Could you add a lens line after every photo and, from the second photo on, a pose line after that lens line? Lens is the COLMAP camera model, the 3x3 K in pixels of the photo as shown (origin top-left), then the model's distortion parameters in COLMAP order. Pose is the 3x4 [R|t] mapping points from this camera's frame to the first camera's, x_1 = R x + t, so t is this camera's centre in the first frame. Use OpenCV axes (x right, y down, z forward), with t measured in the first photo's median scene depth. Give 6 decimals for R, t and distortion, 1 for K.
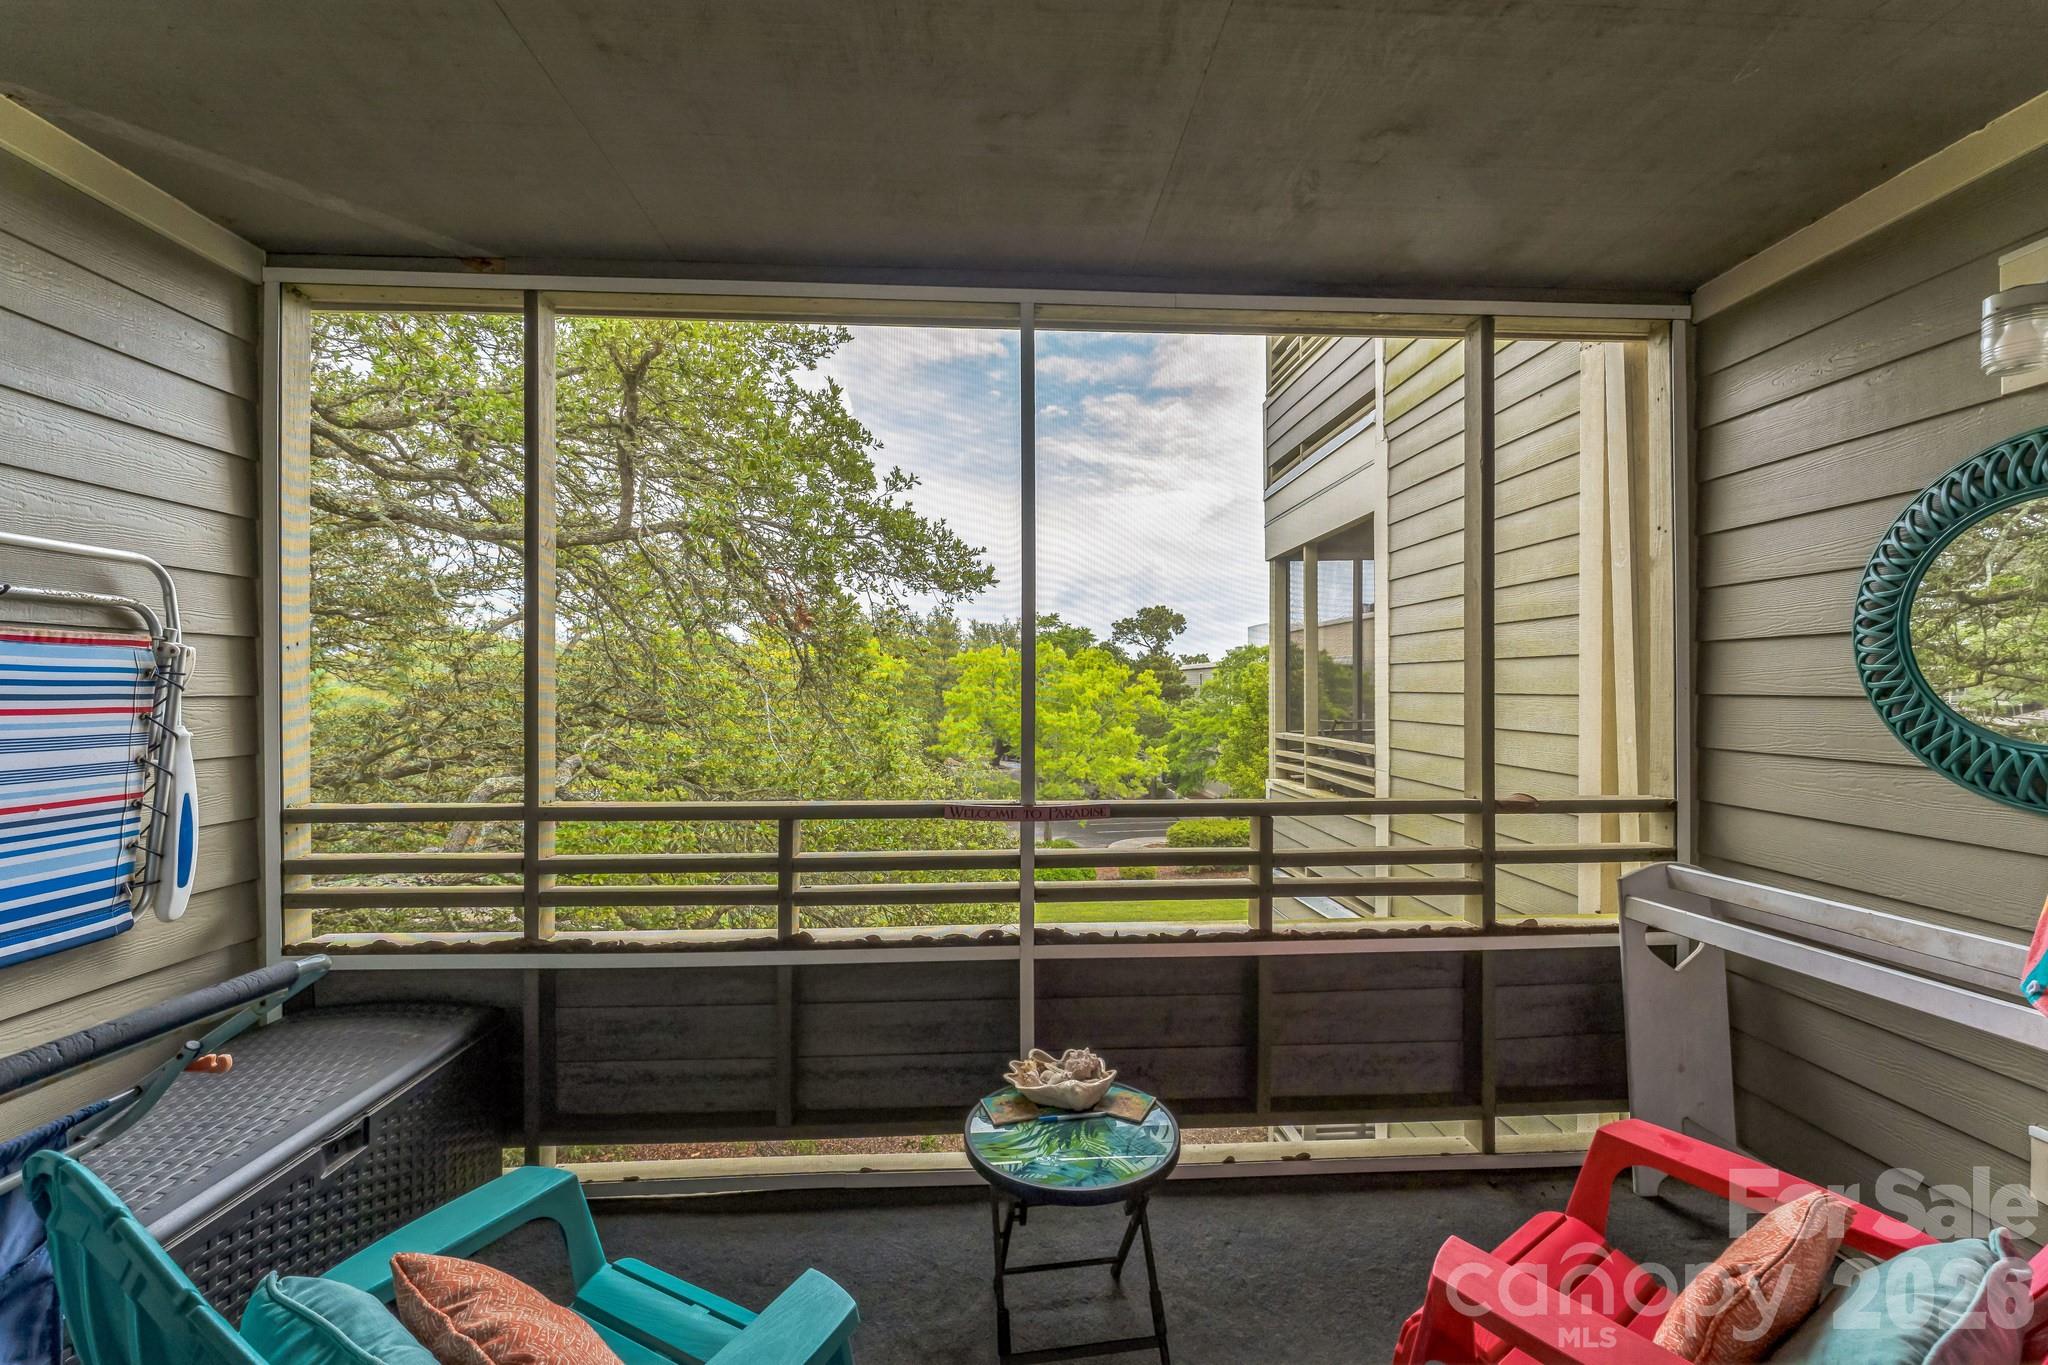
lens RADIAL K [[814.4, 0, 1043.0], [0, 814.4, 675.7], [0, 0, 1]] dist [0.021840, 0.001853]
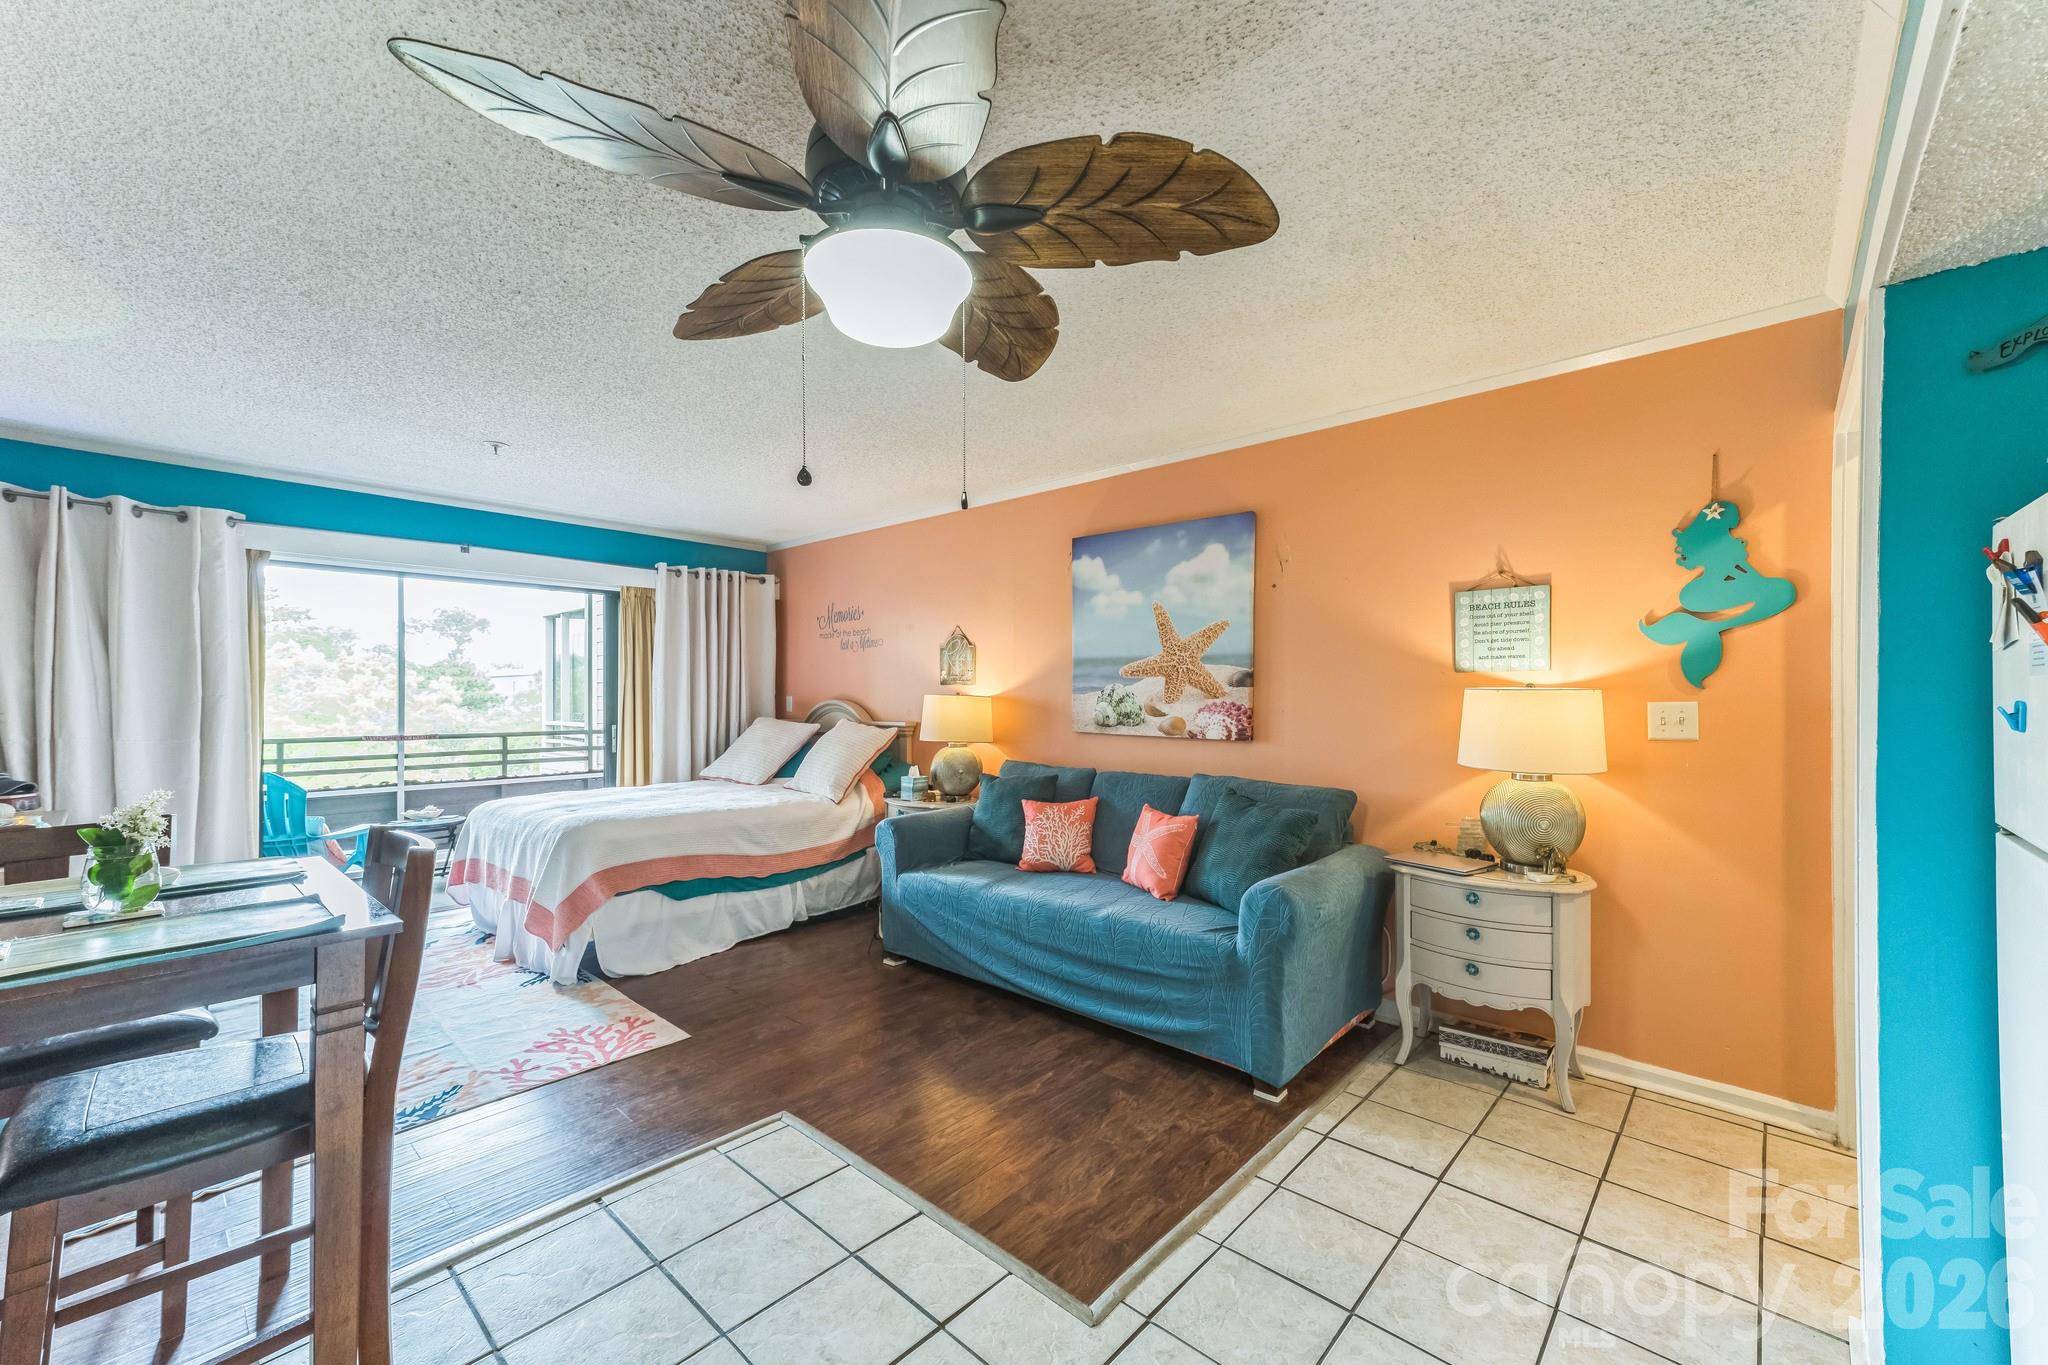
lens RADIAL K [[814.4, 0, 1044.9], [0, 814.4, 692.9], [0, 0, 1]] dist [0.021840, 0.001853]
pose [[0.724339, 0.003469, 0.689435, -0.369150], [-0.010676, 0.999924, 0.006185, -0.026298], [-0.689361, -0.011841, 0.724321, -2.537949]]
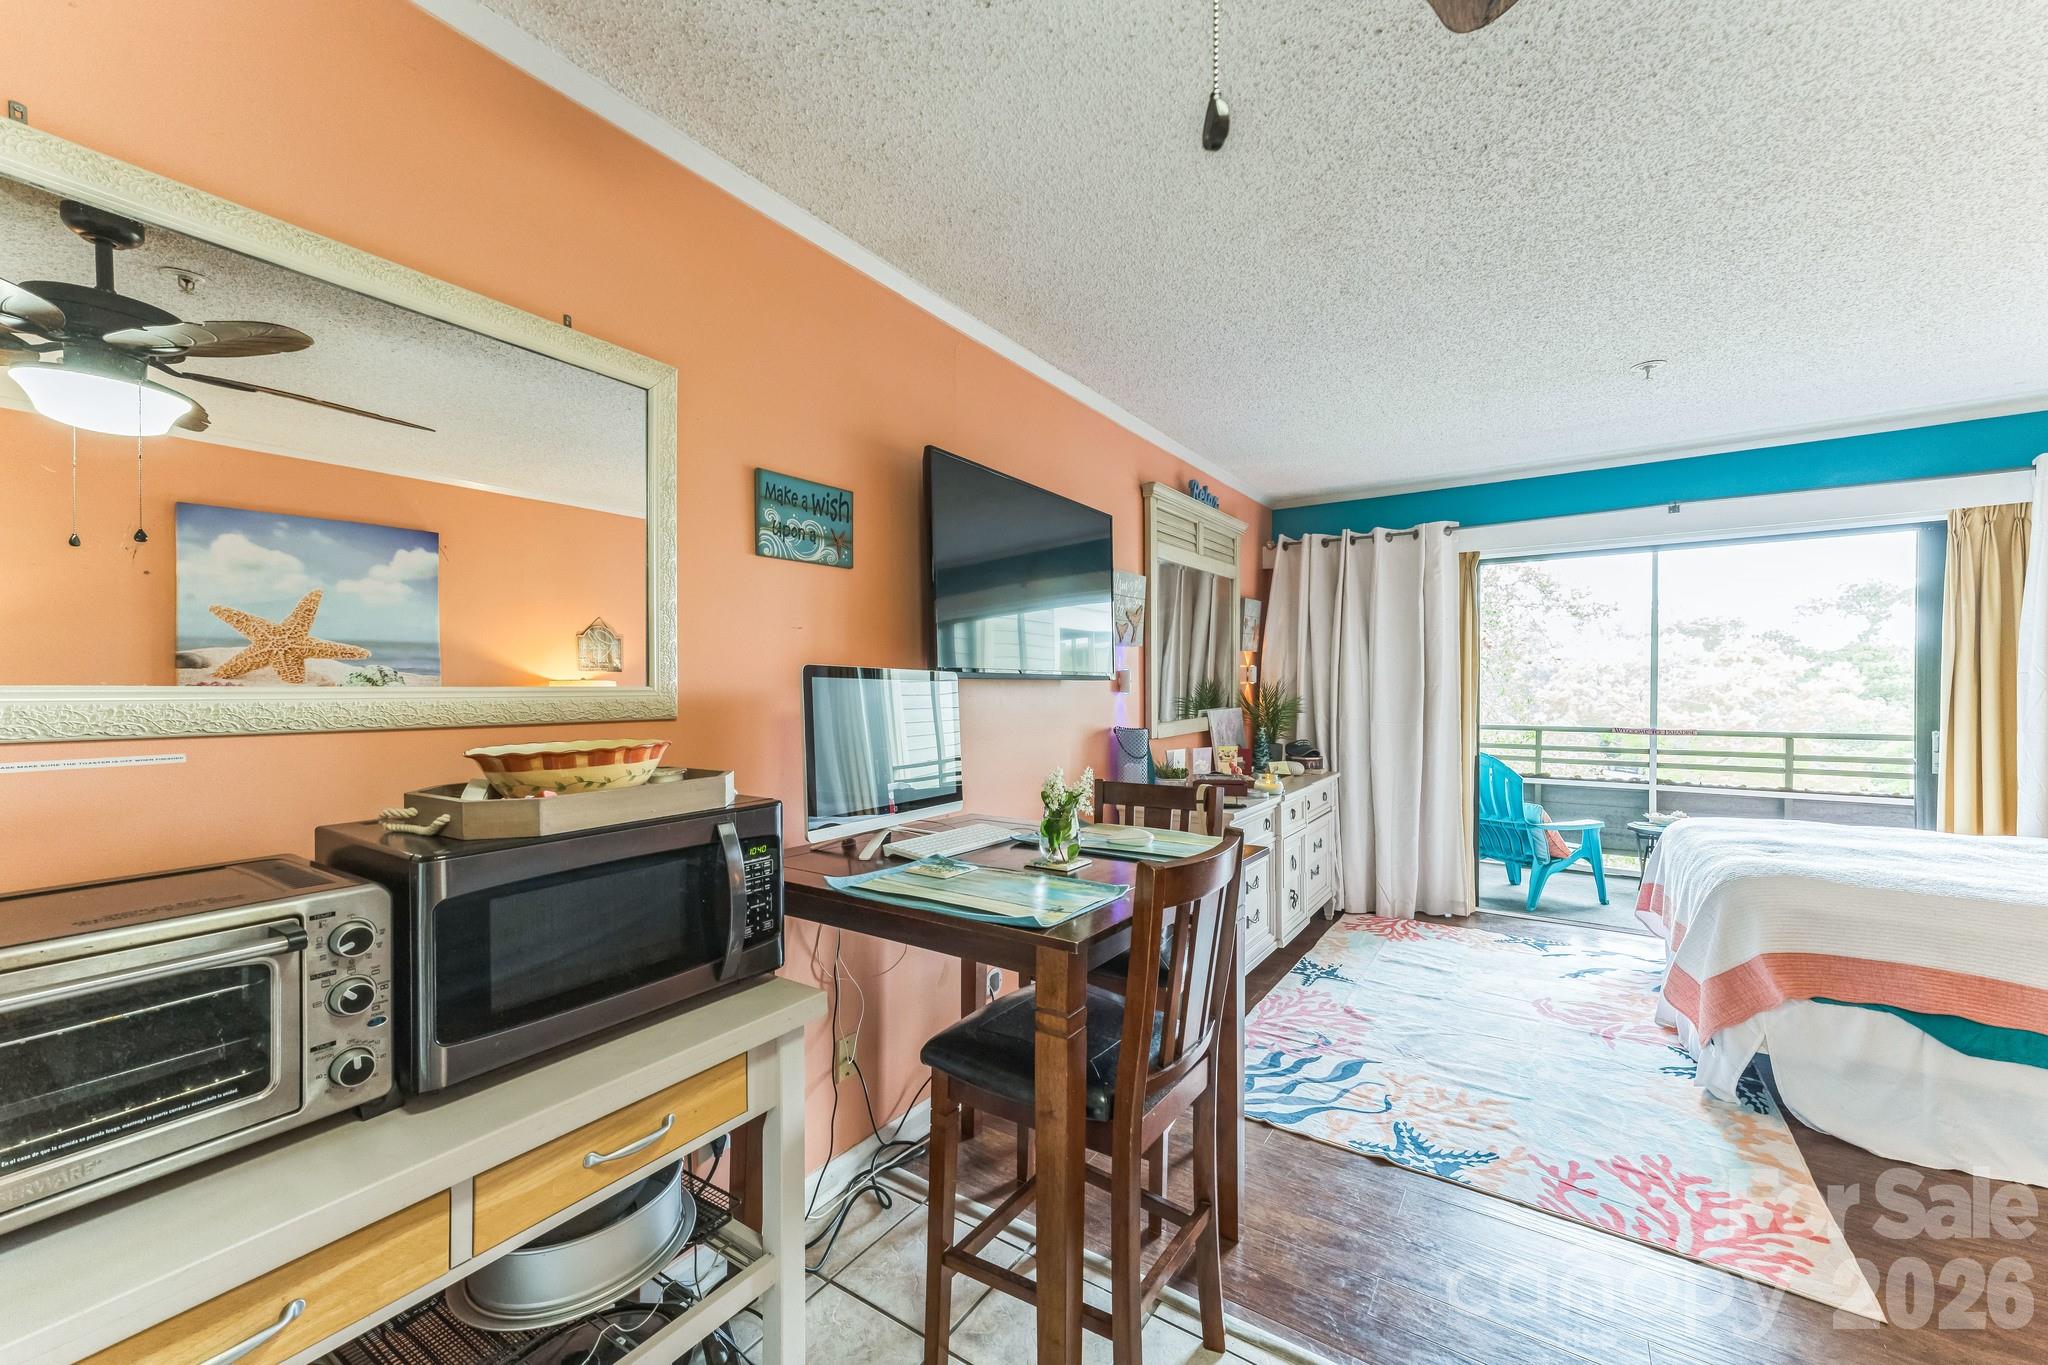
lens RADIAL K [[814.4, 0, 1014.9], [0, 814.4, 681.7], [0, 0, 1]] dist [0.021840, 0.001853]
pose [[0.783629, -0.003139, -0.621221, 0.021208], [0.009601, 0.999929, 0.007058, -0.023773], [0.621154, -0.011495, 0.783604, -2.214124]]
